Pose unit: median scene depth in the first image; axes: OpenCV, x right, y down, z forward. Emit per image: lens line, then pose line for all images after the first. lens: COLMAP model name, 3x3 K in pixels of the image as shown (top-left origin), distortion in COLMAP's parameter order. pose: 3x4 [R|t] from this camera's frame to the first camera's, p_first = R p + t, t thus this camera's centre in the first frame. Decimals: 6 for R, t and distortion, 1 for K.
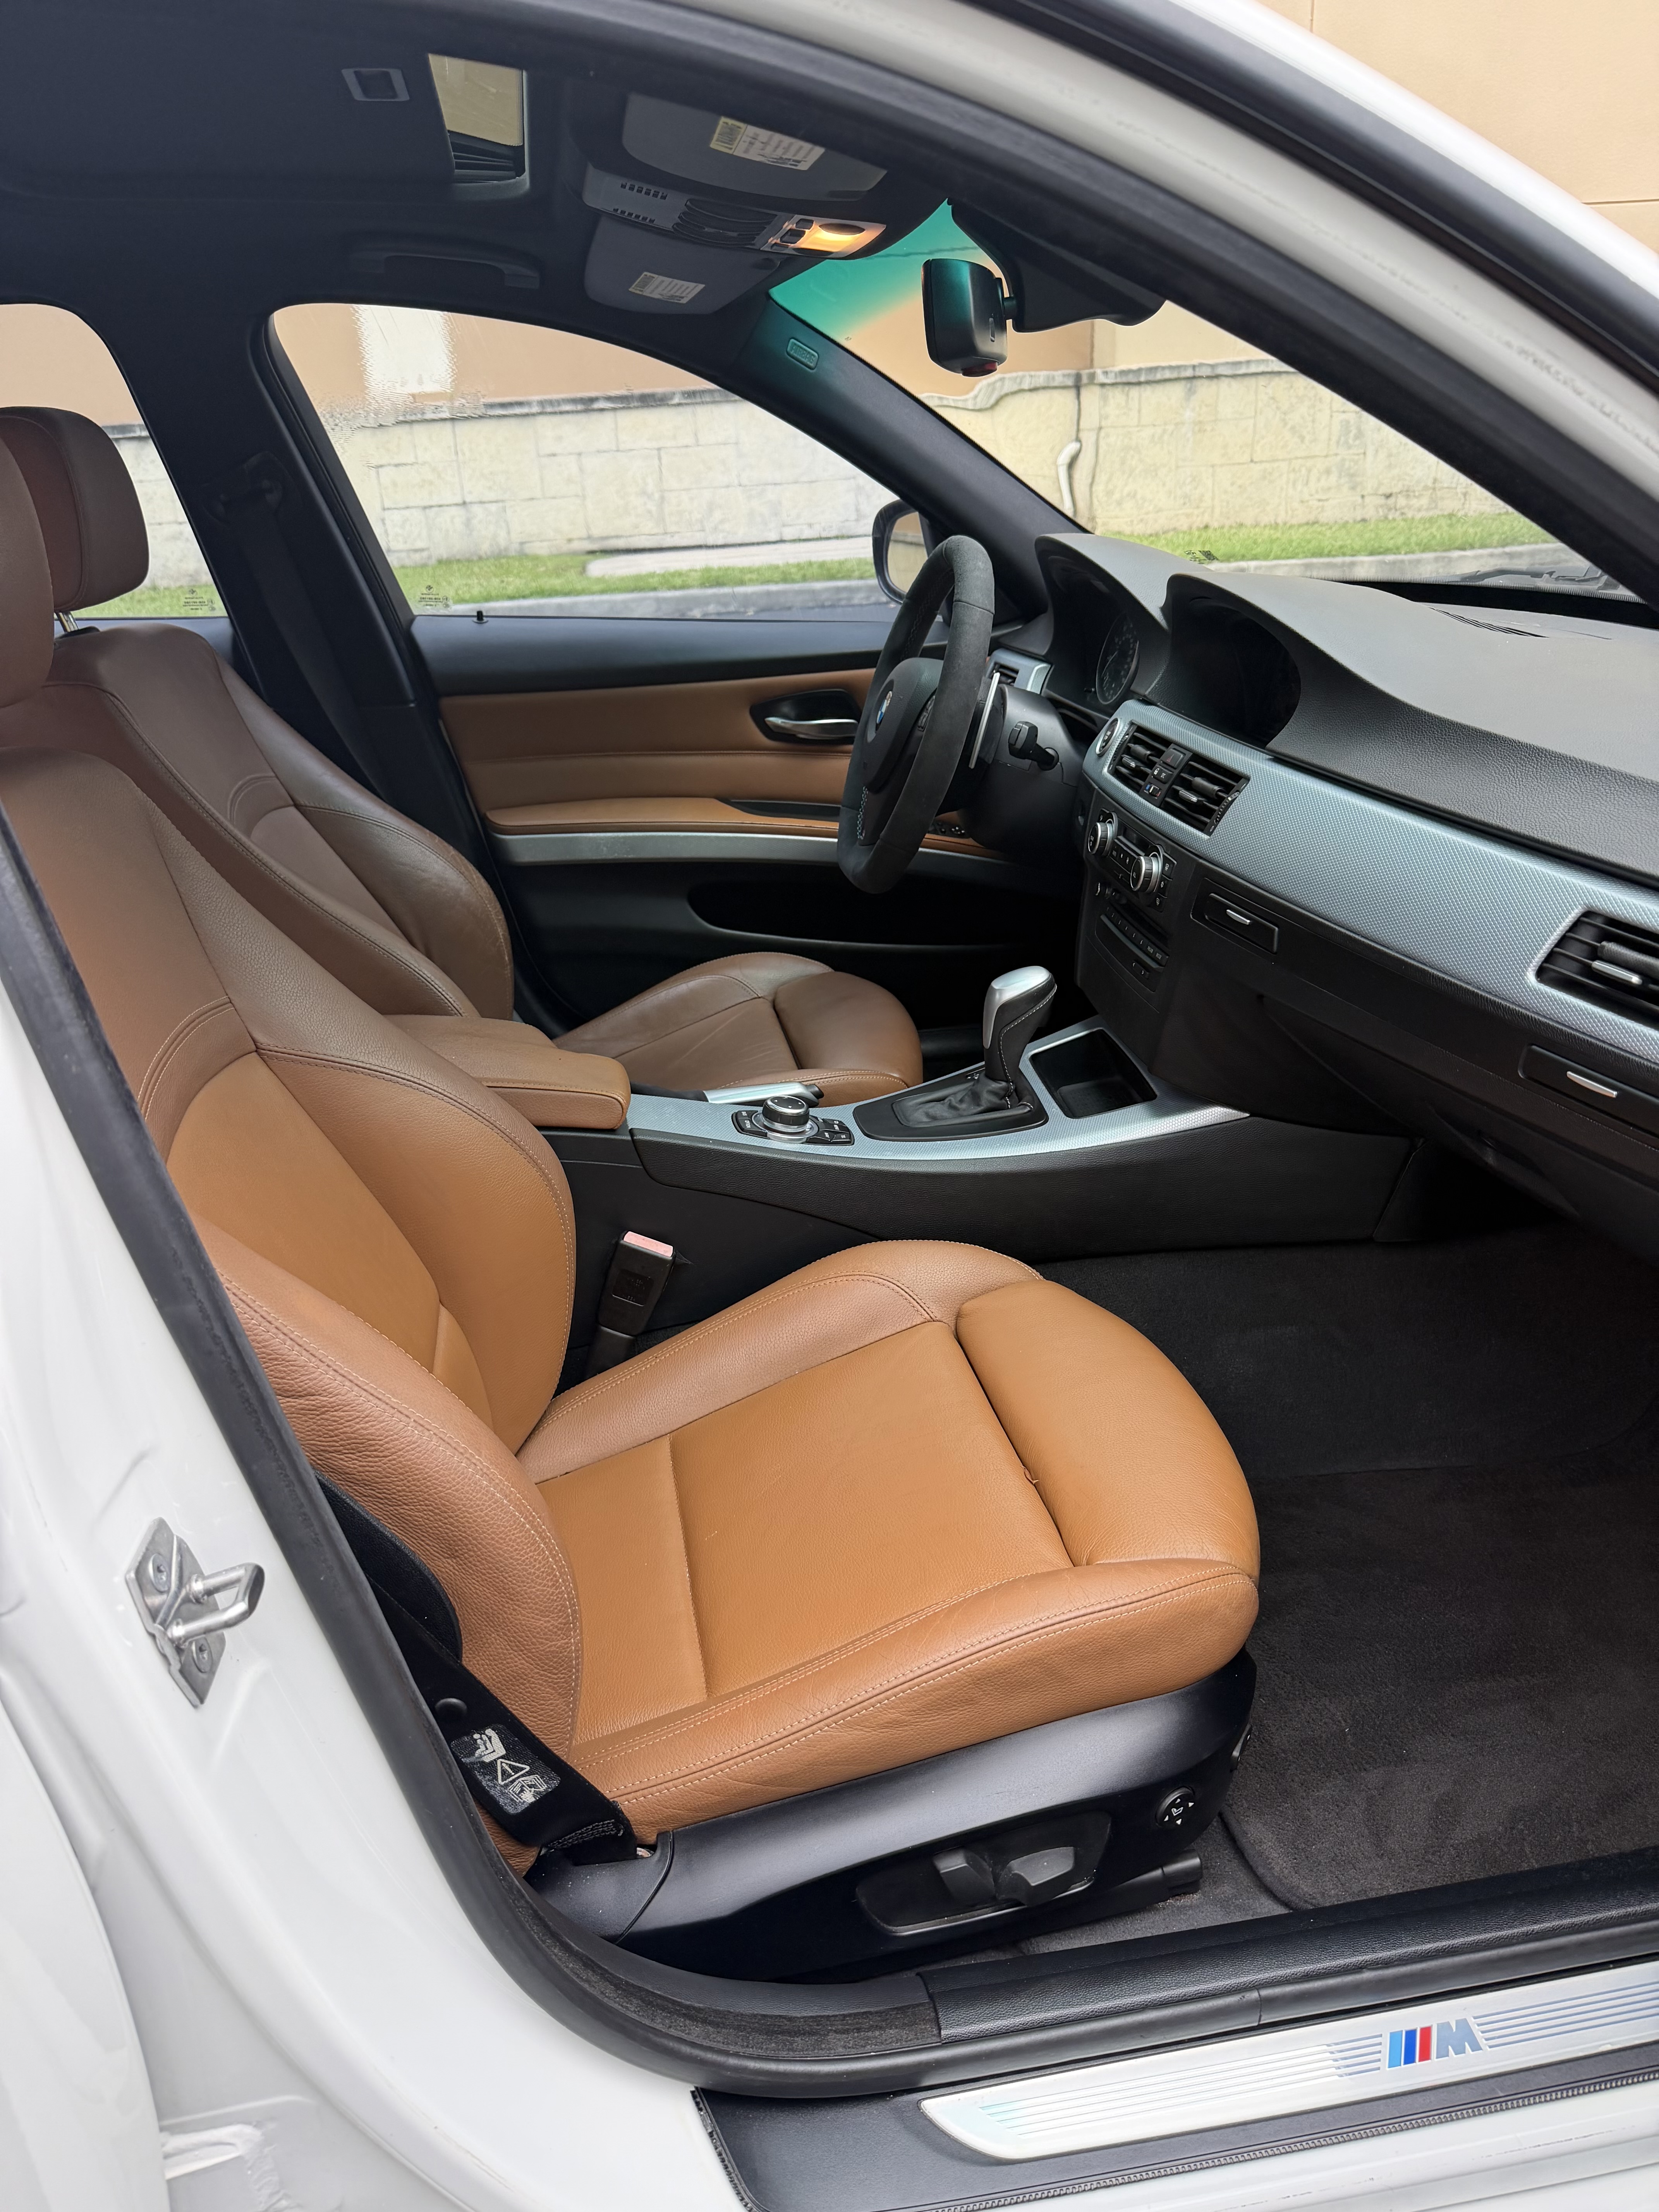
lens RADIAL K [[1599.2, 0, 812.9], [0, 1599.2, 1116.8], [0, 0, 1]] dist [0.005952, -0.017611]
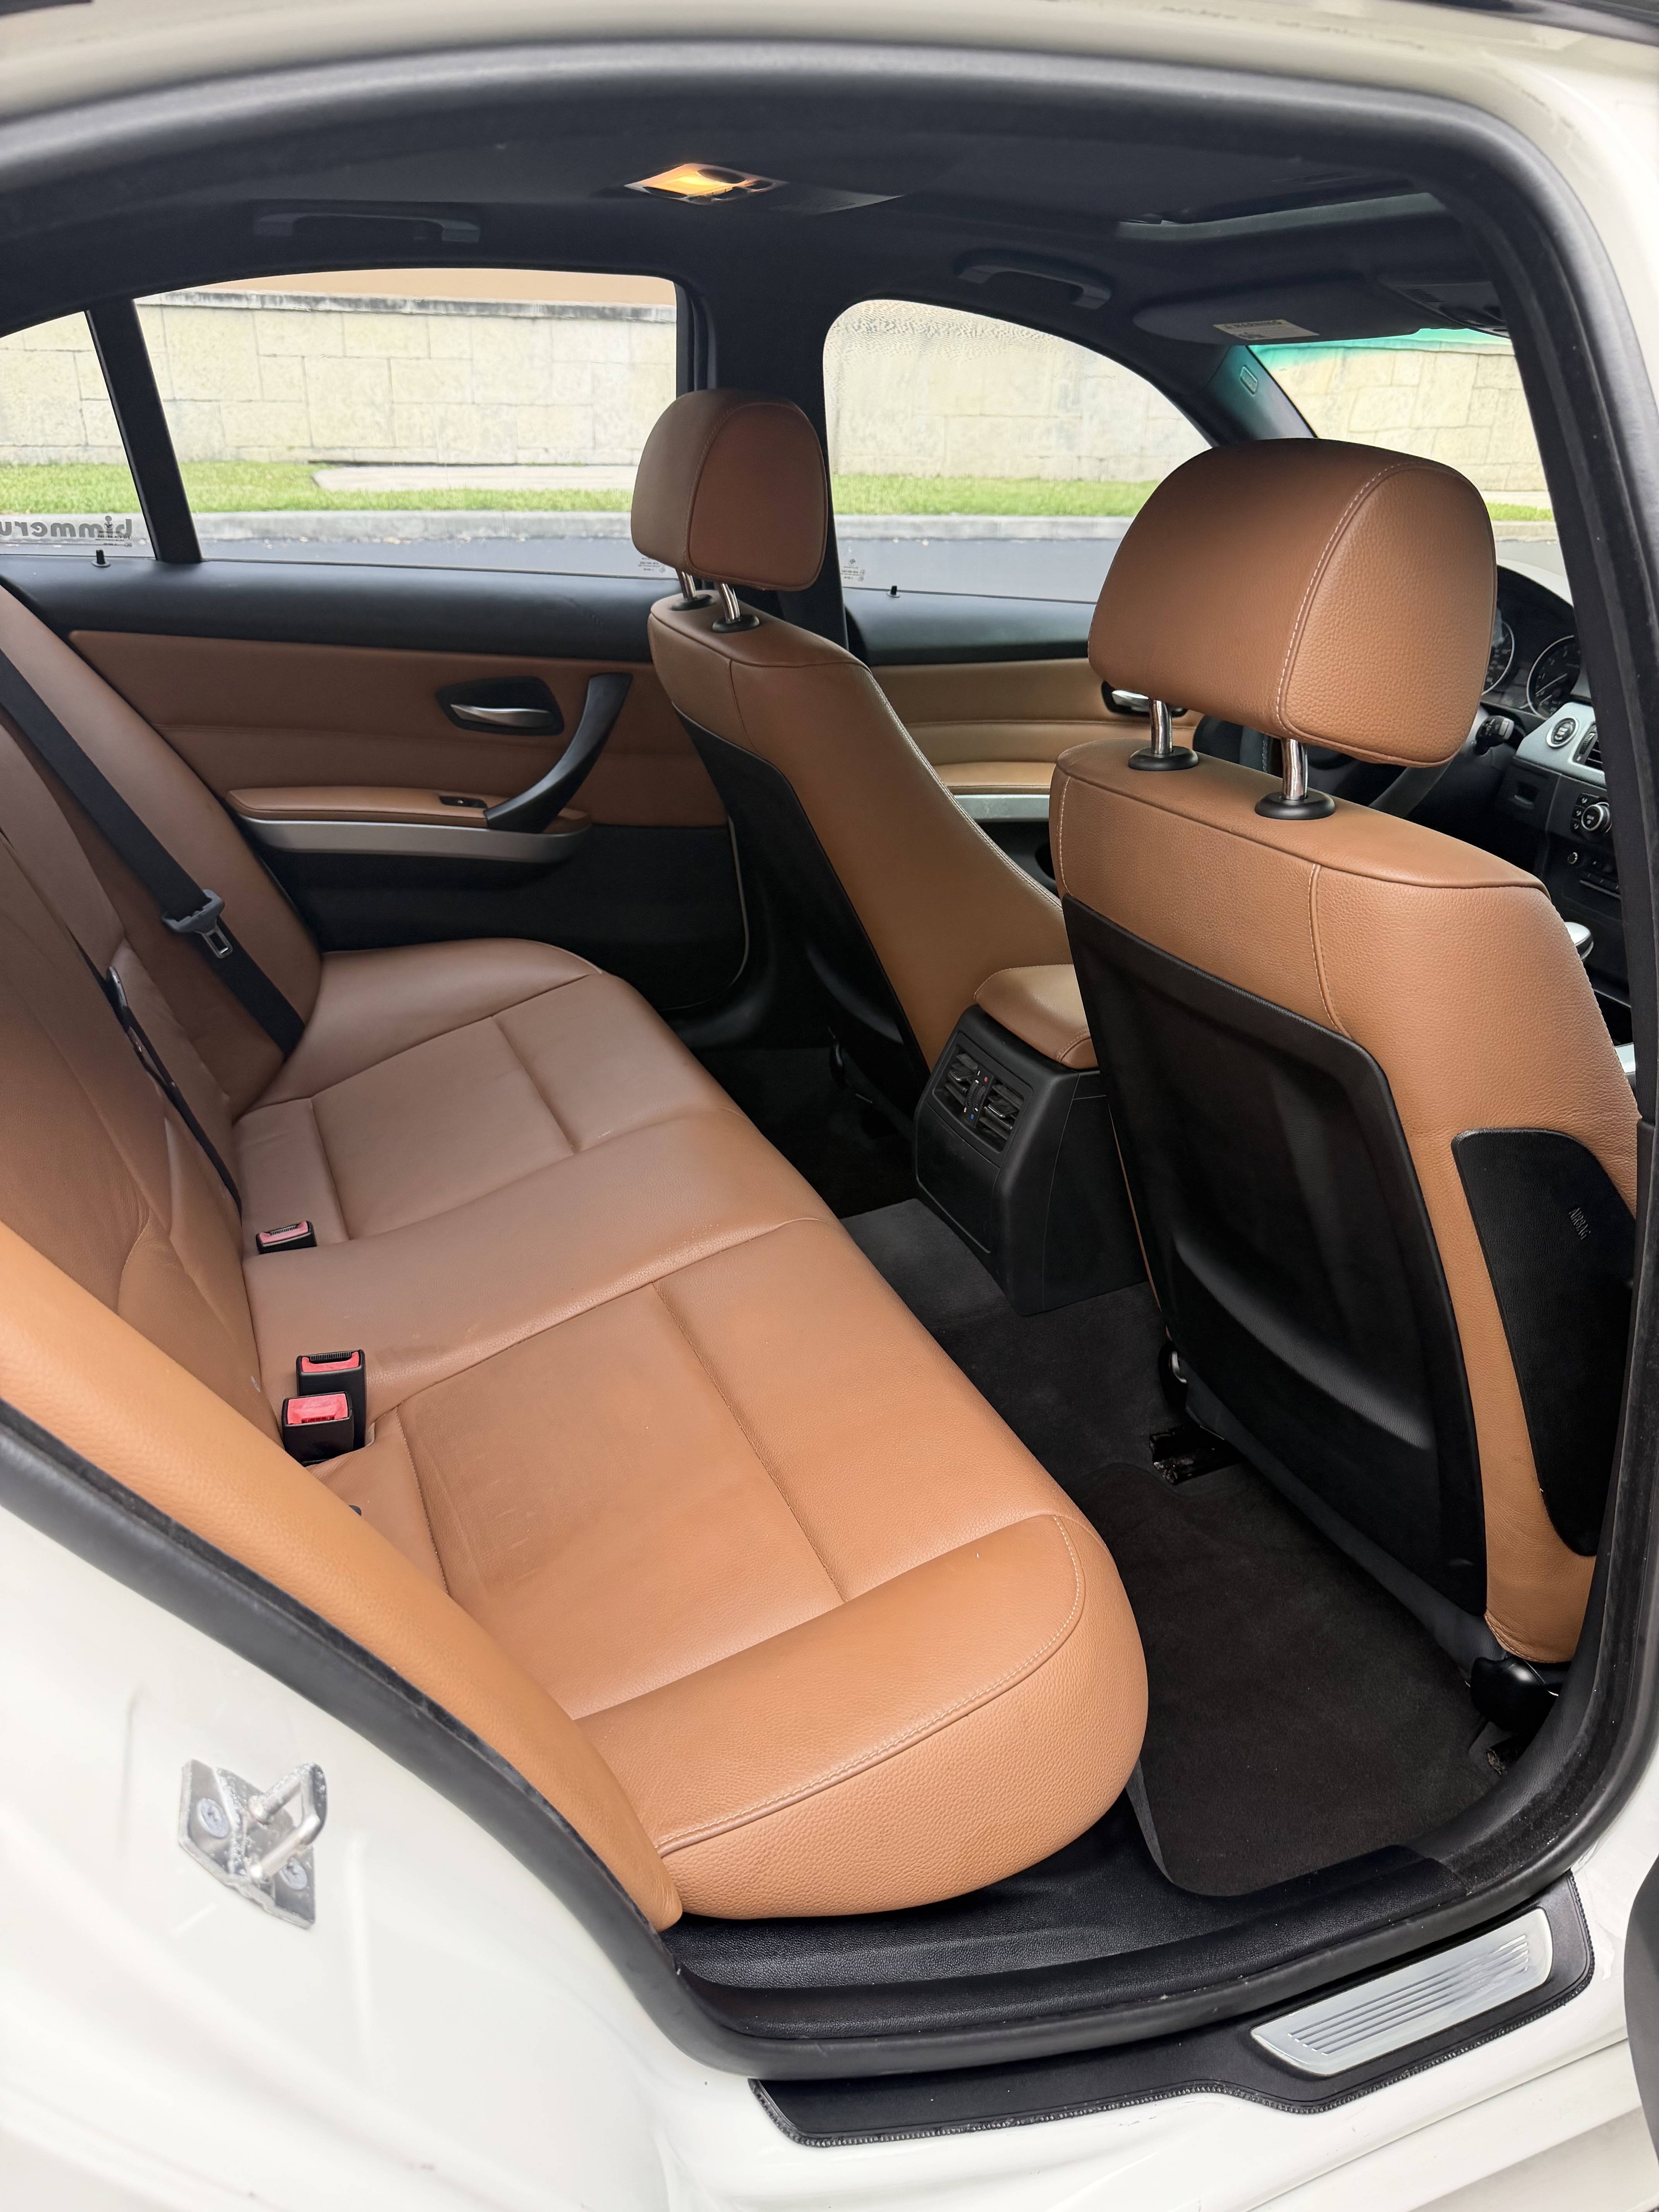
lens RADIAL K [[1599.2, 0, 751.1], [0, 1599.2, 1128.1], [0, 0, 1]] dist [0.005952, -0.017611]
pose [[0.974528, -0.027203, 0.222608, -0.118726], [0.015723, 0.998461, 0.053181, -0.001633], [-0.223712, -0.048327, 0.973456, -0.011591]]
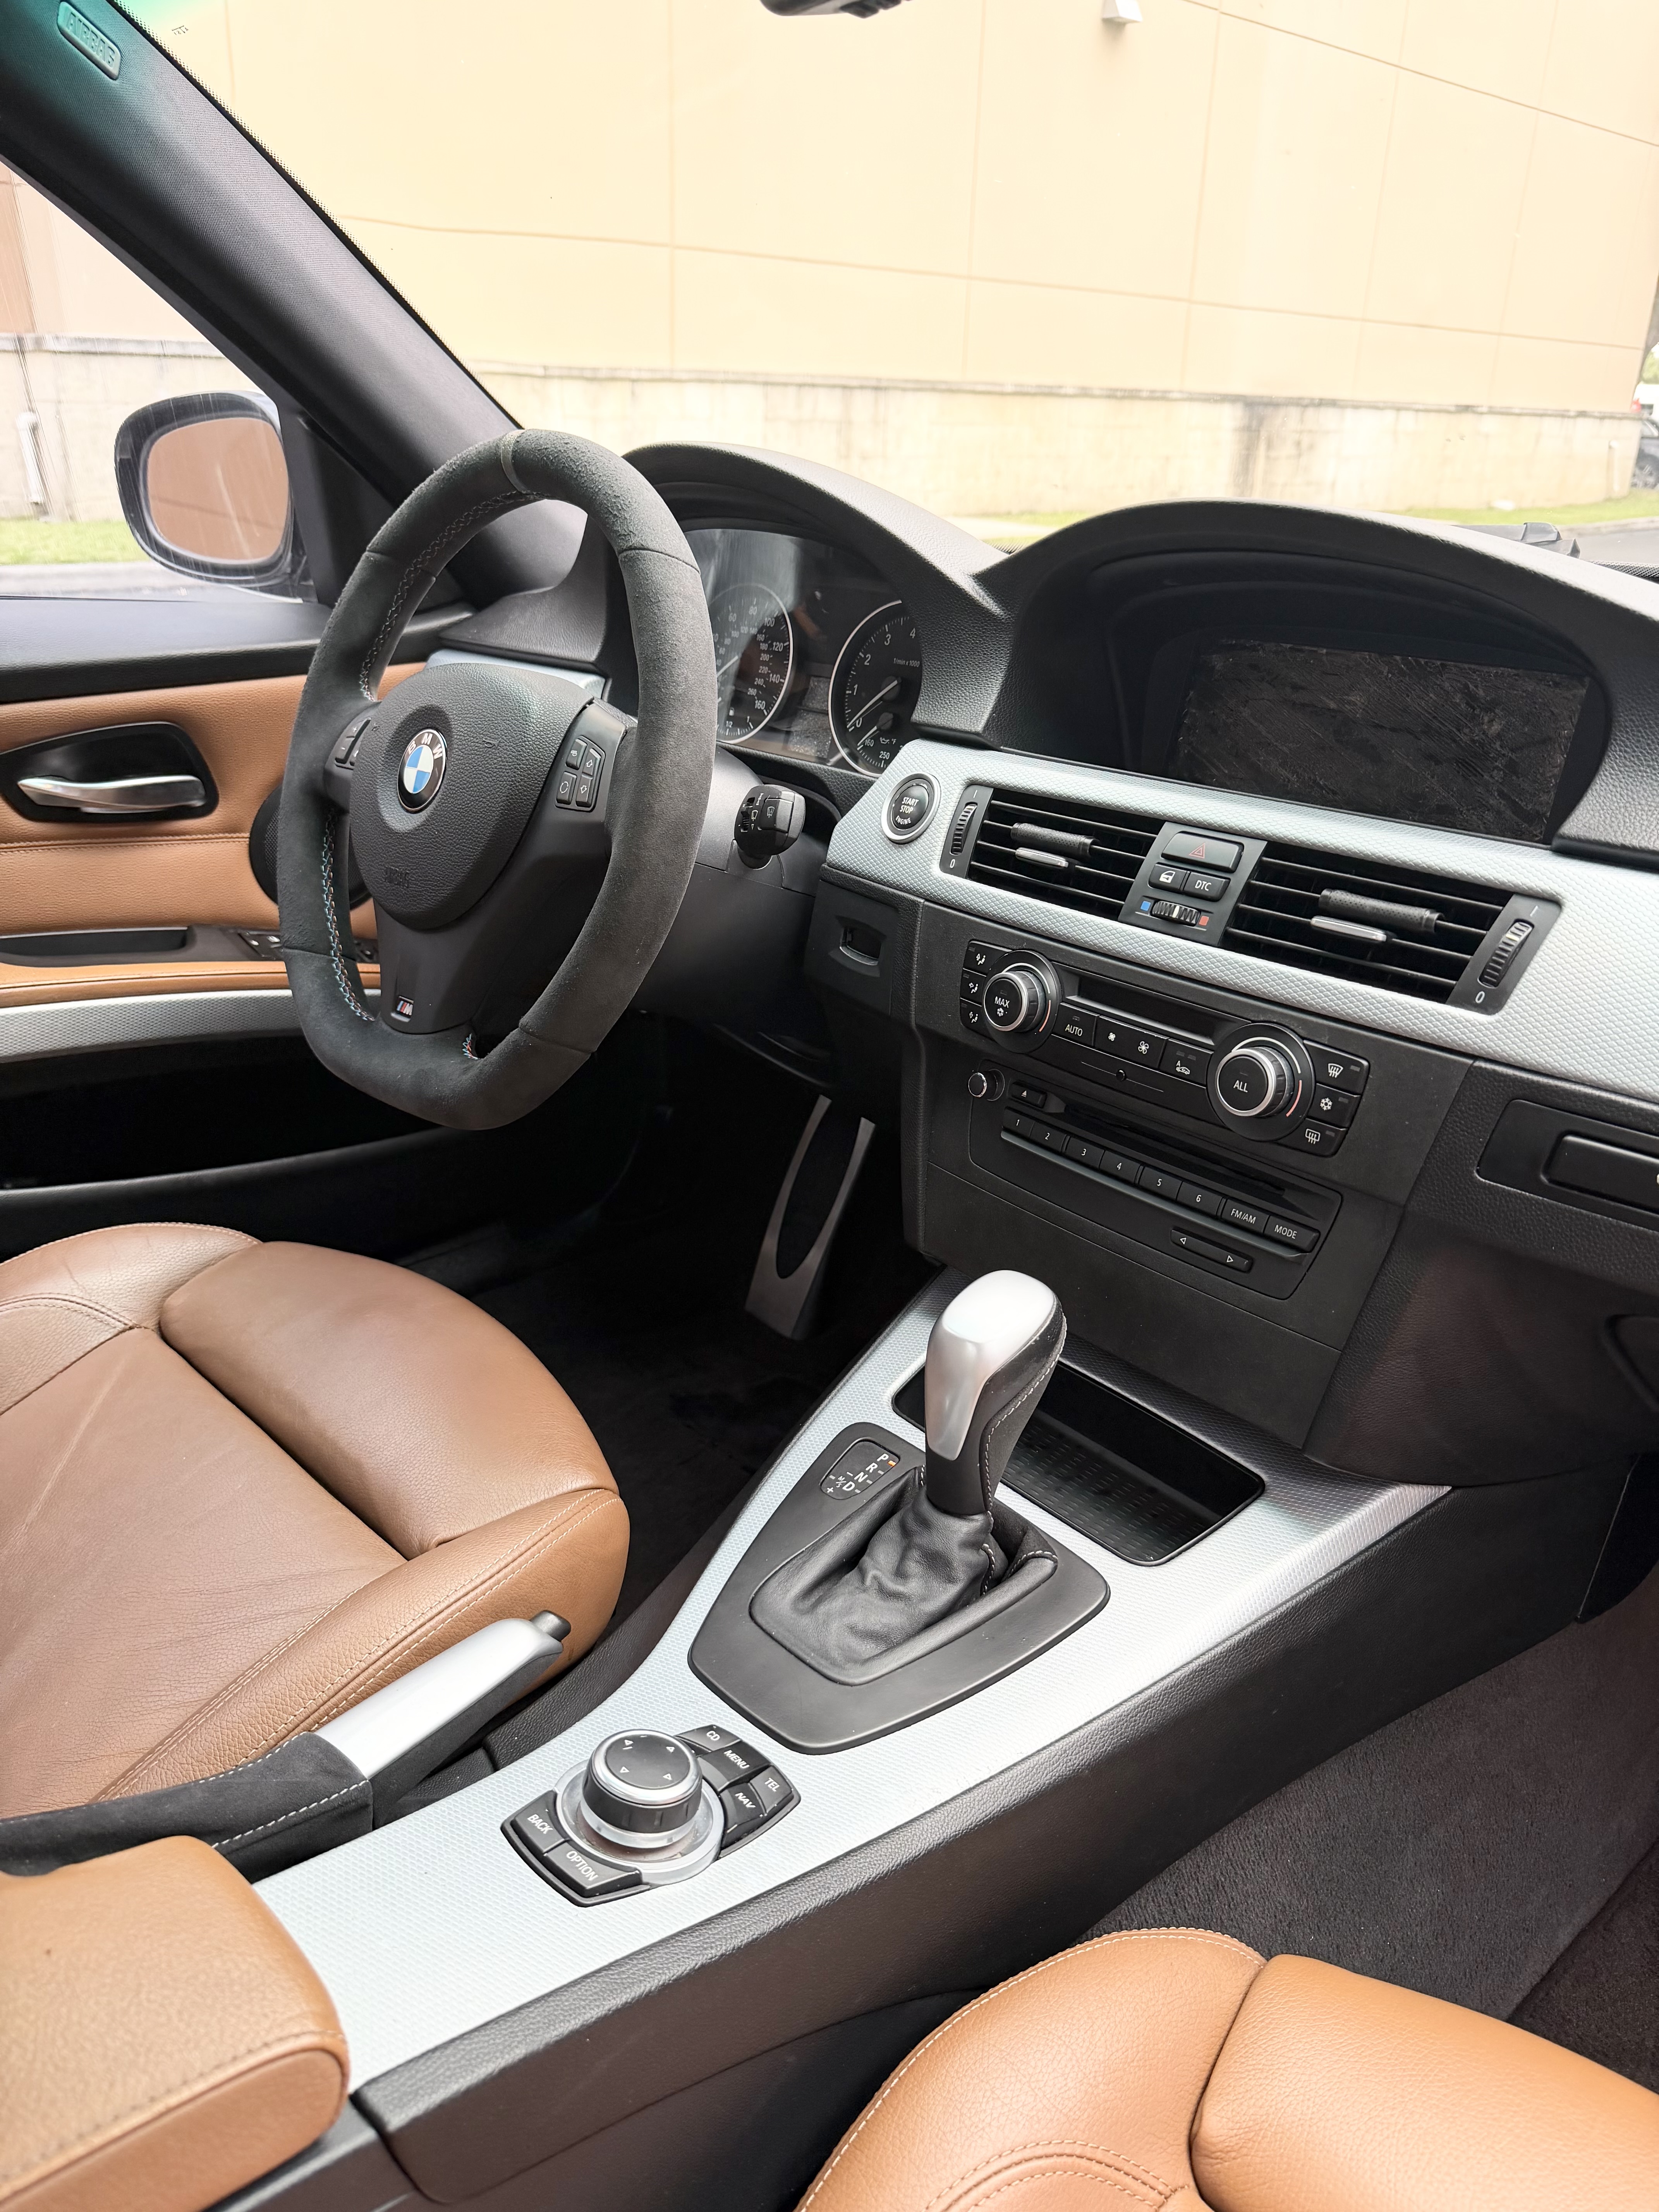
lens RADIAL K [[1599.2, 0, 840.5], [0, 1599.2, 1090.1], [0, 0, 1]] dist [0.005952, -0.017611]
pose [[0.806746, -0.149902, 0.571569, -0.027992], [0.162769, 0.986240, 0.028914, -0.027162], [-0.568038, 0.069708, 0.820045, 0.095840]]
